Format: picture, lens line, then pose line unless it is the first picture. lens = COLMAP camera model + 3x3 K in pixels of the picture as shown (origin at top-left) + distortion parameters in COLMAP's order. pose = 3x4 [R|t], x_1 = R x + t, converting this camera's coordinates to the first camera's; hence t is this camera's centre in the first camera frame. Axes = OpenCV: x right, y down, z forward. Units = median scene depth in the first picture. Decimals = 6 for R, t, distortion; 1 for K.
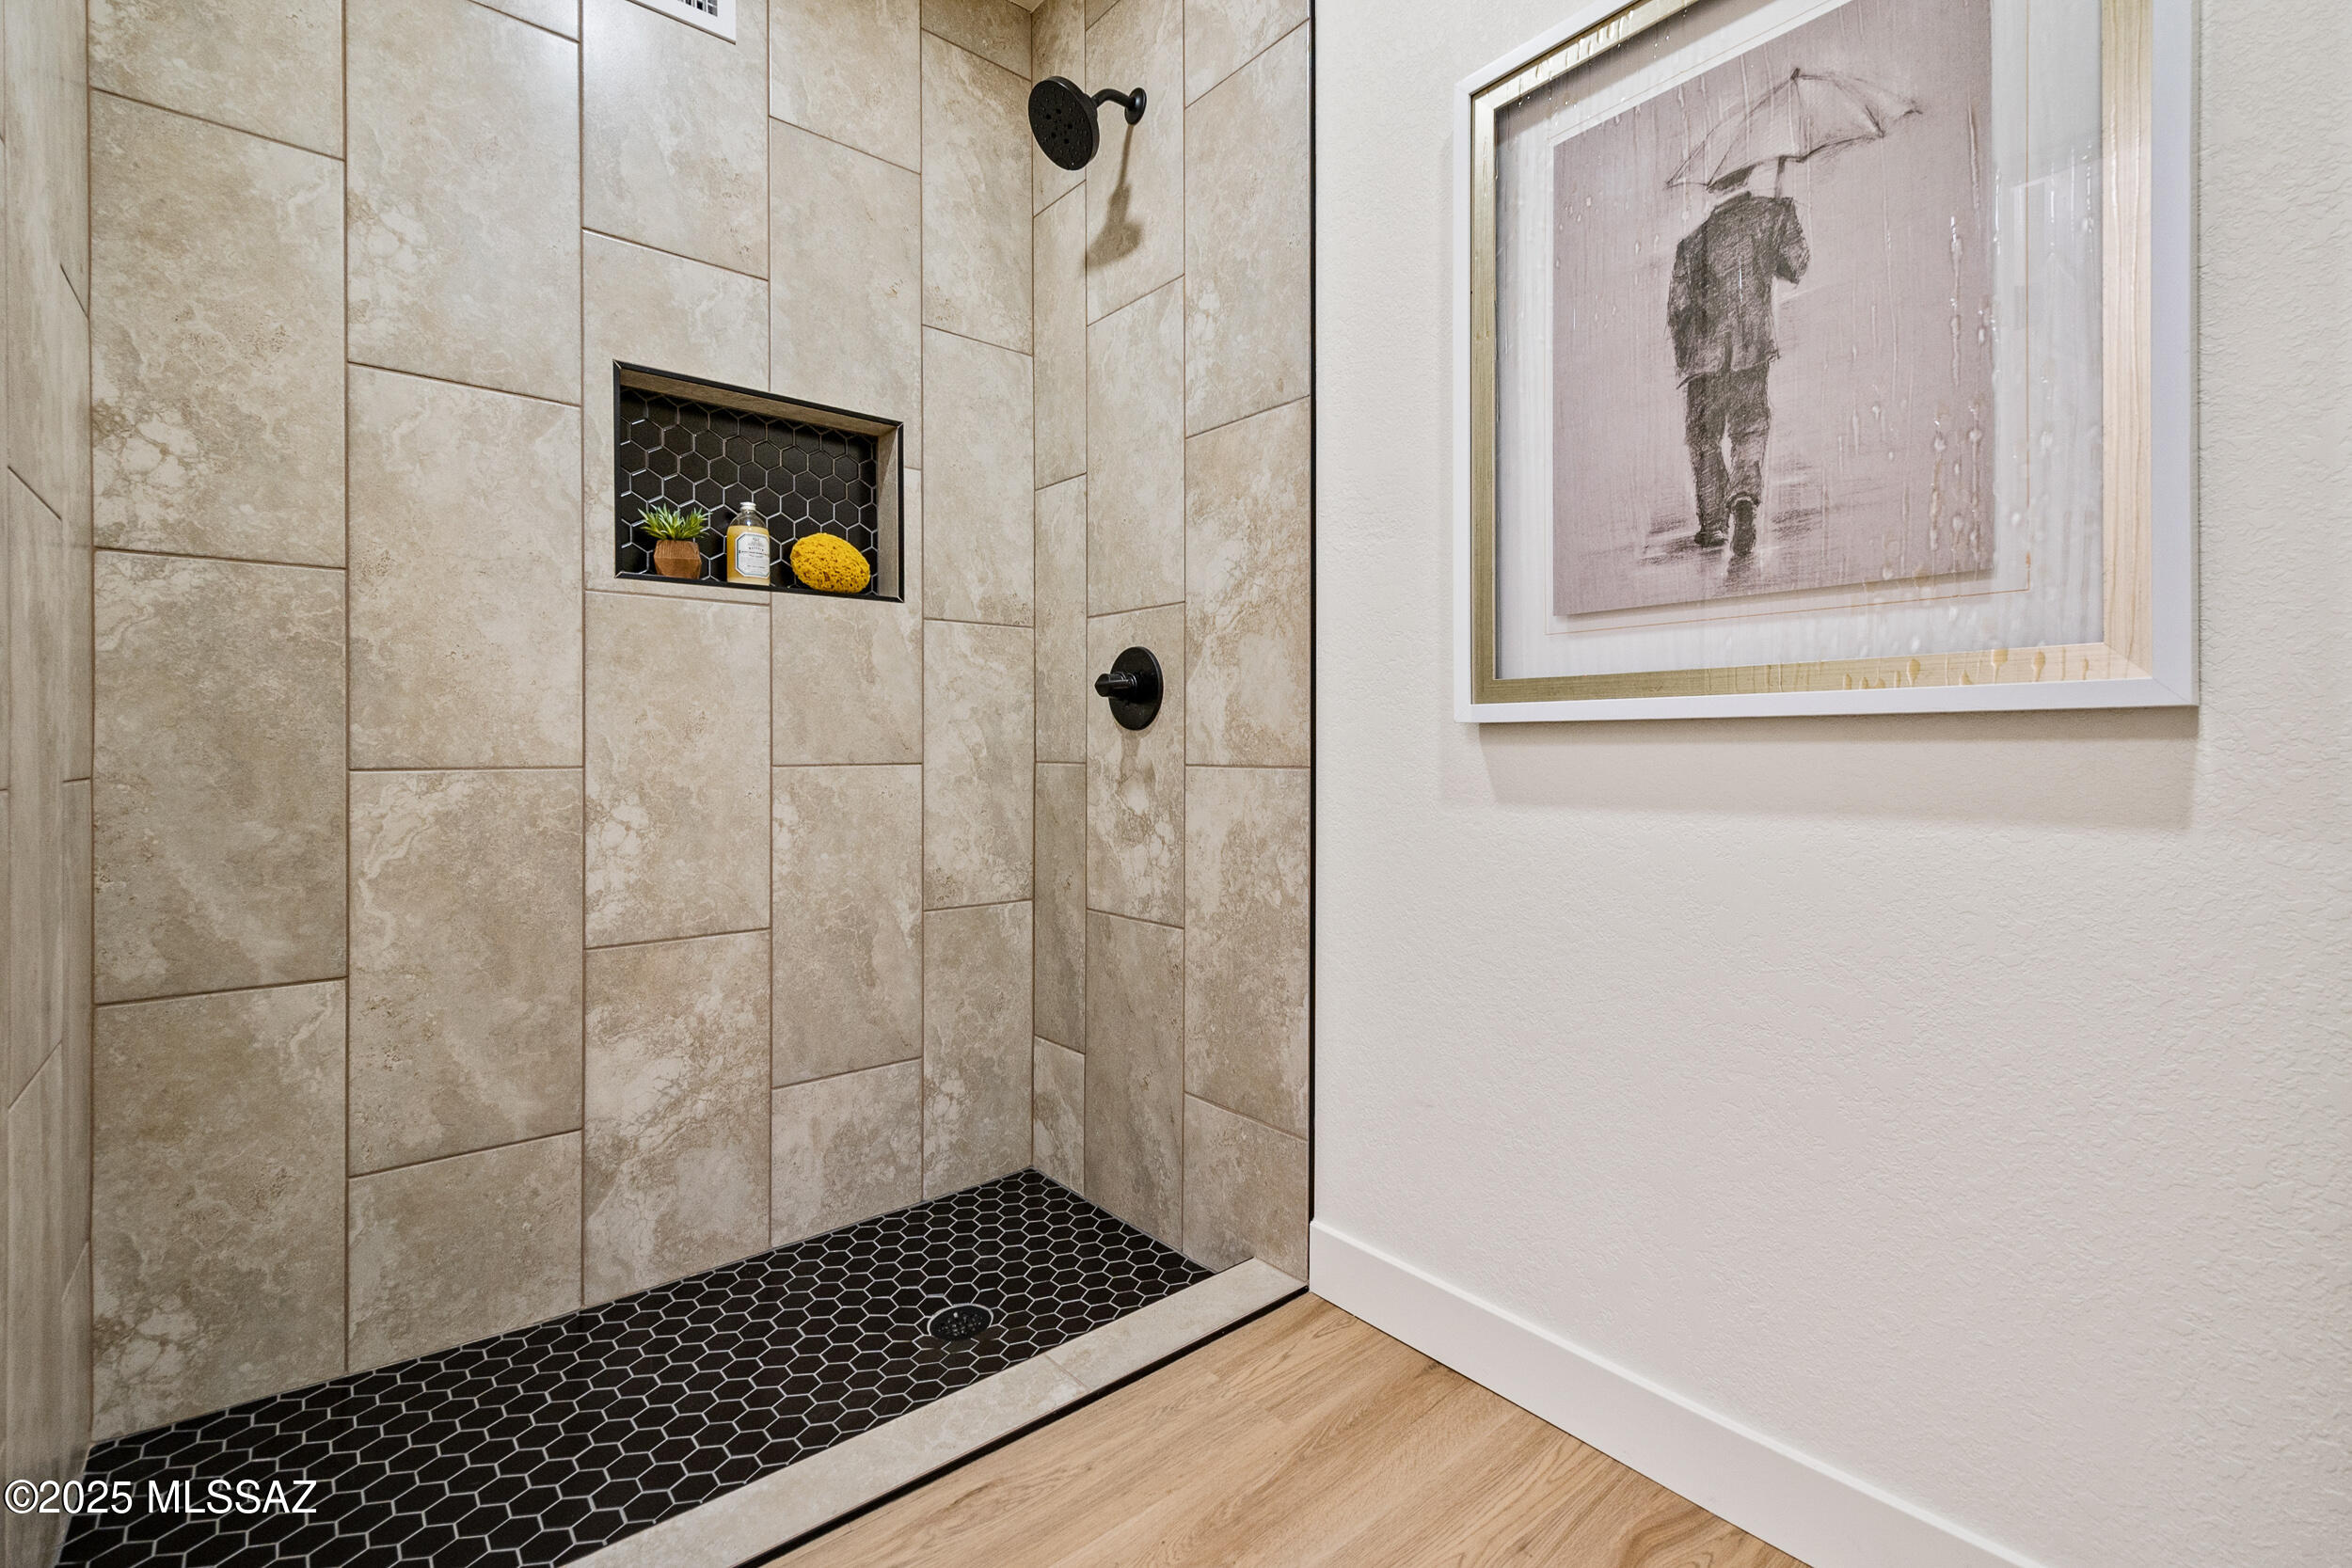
lens RADIAL K [[1033.8, 0, 1168.9], [0, 1033.8, 768.9], [0, 0, 1]] dist [0.017616, -0.008854]
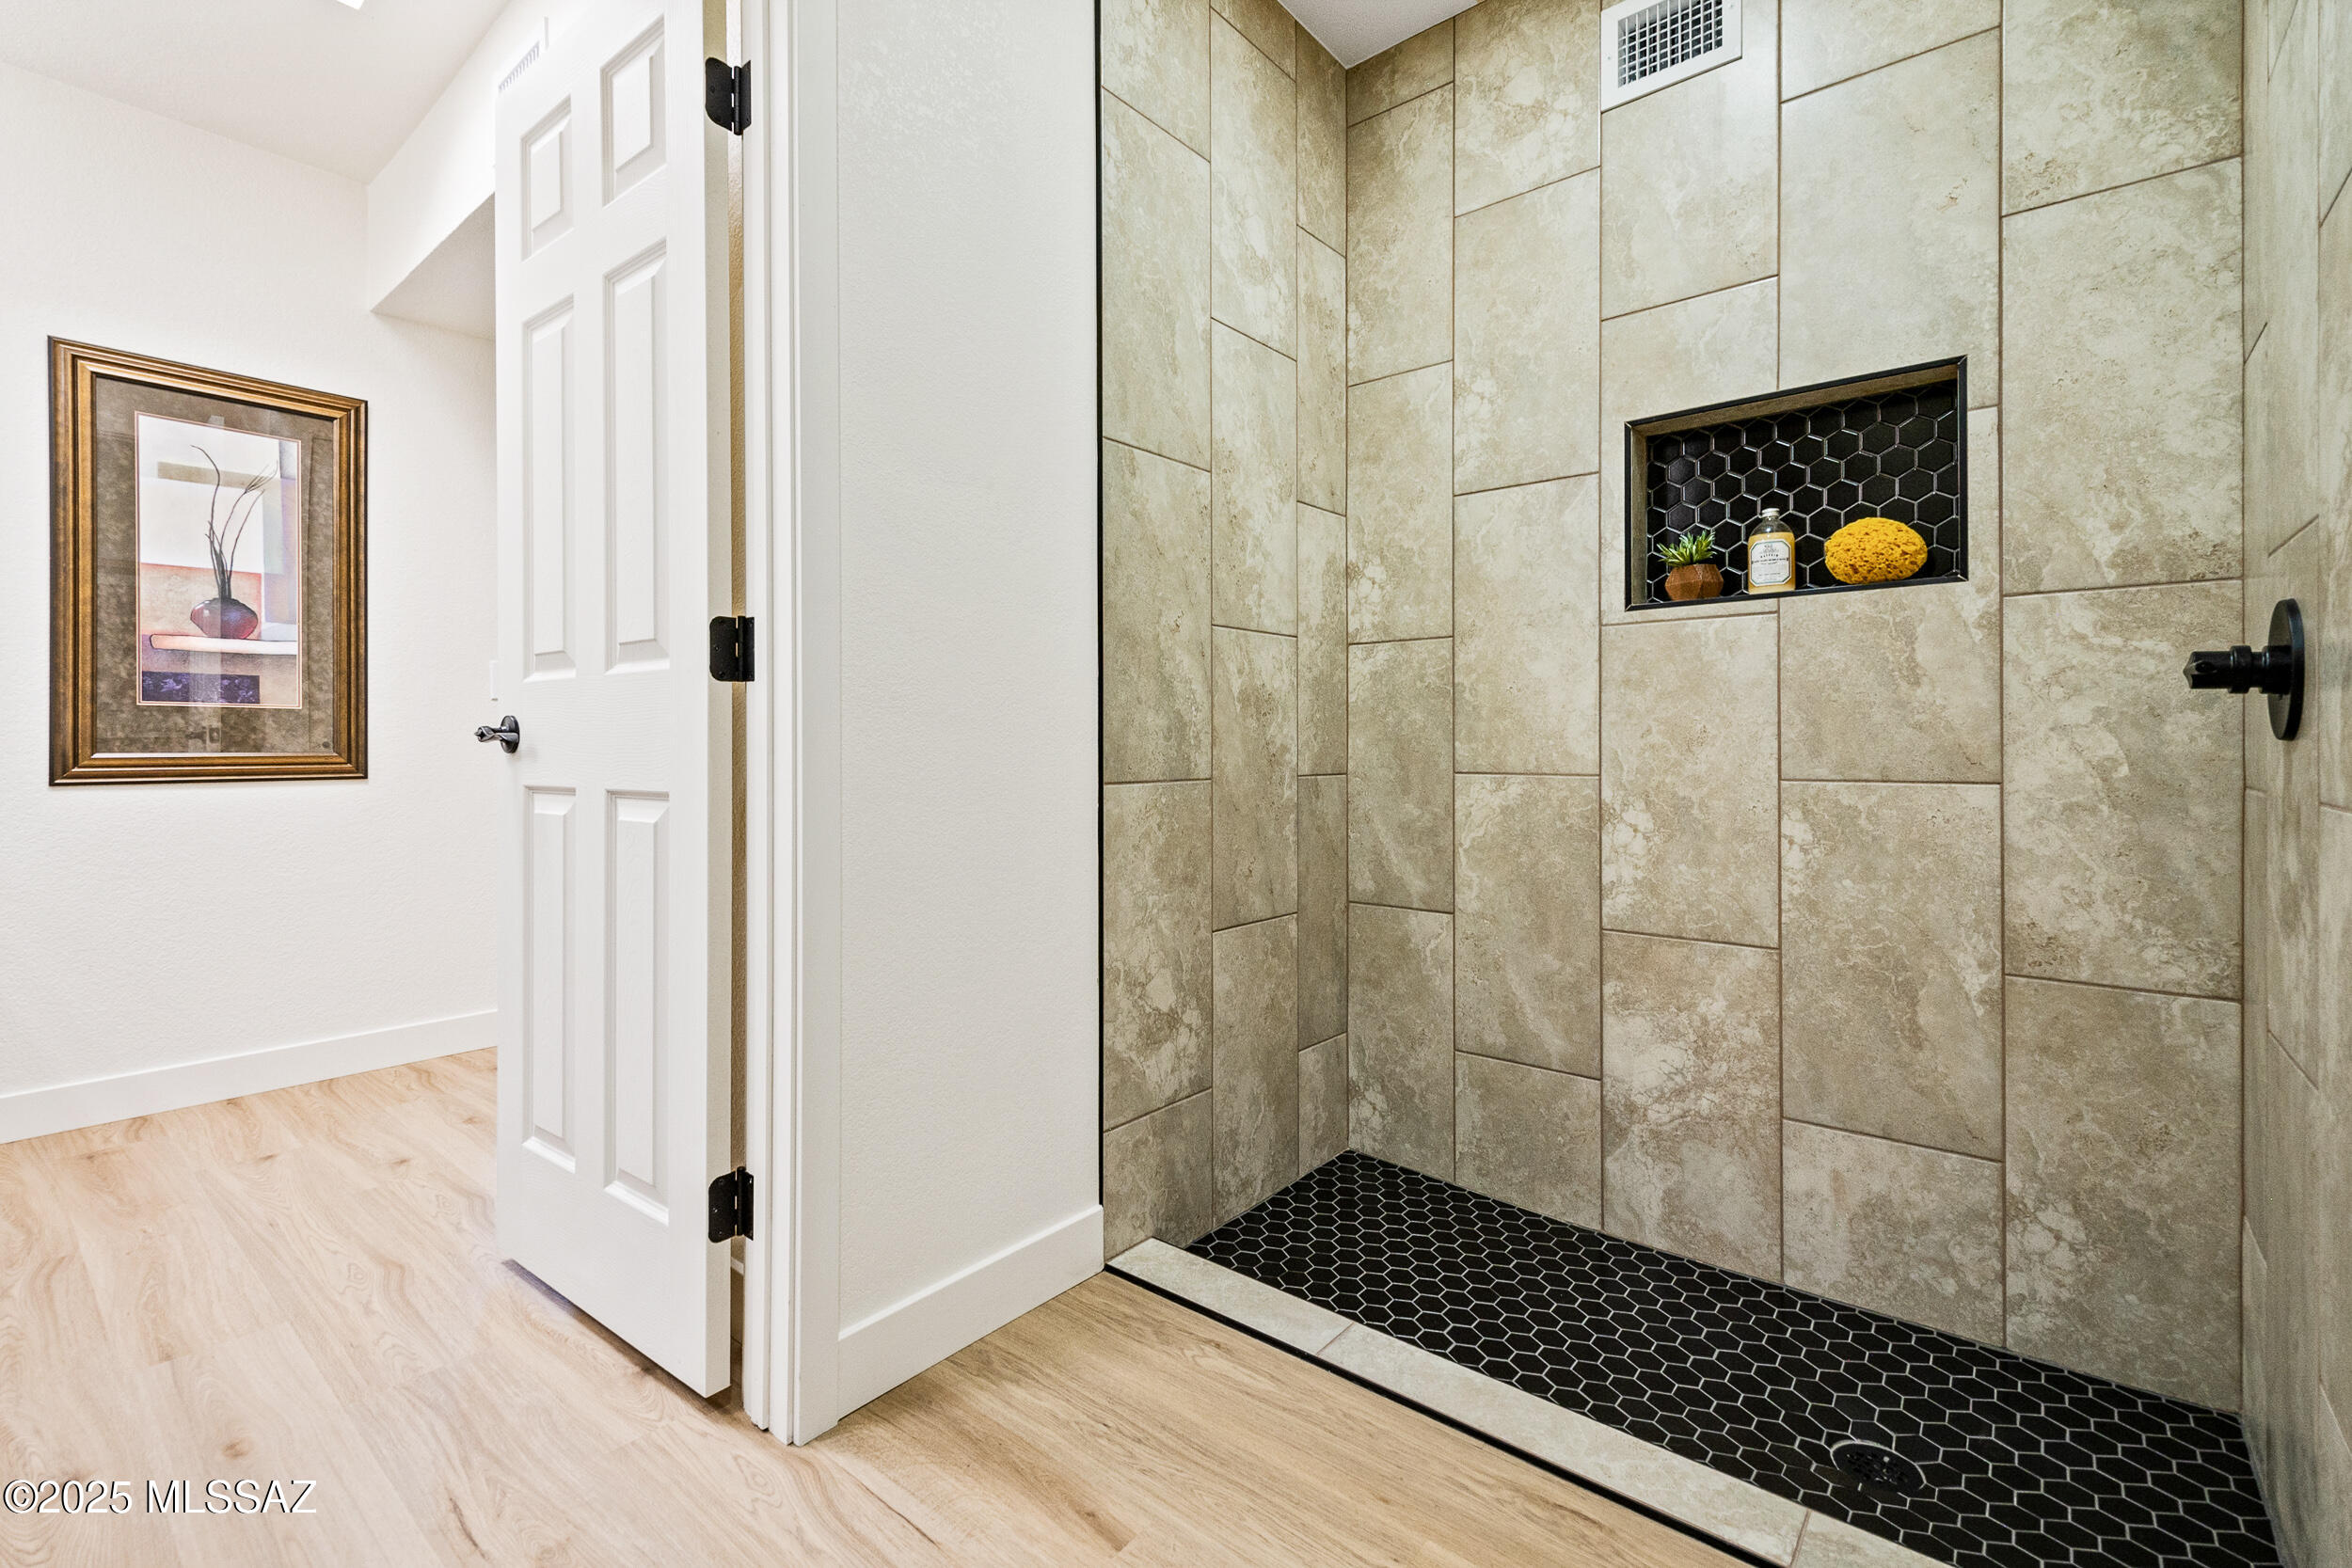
lens RADIAL K [[1033.8, 0, 1168.9], [0, 1033.8, 768.9], [0, 0, 1]] dist [0.017616, -0.008854]
pose [[0.173789, 0.025396, -0.984455, 0.483237], [-0.019115, 0.999566, 0.022412, -0.024672], [0.984597, 0.014923, 0.174199, 0.289433]]
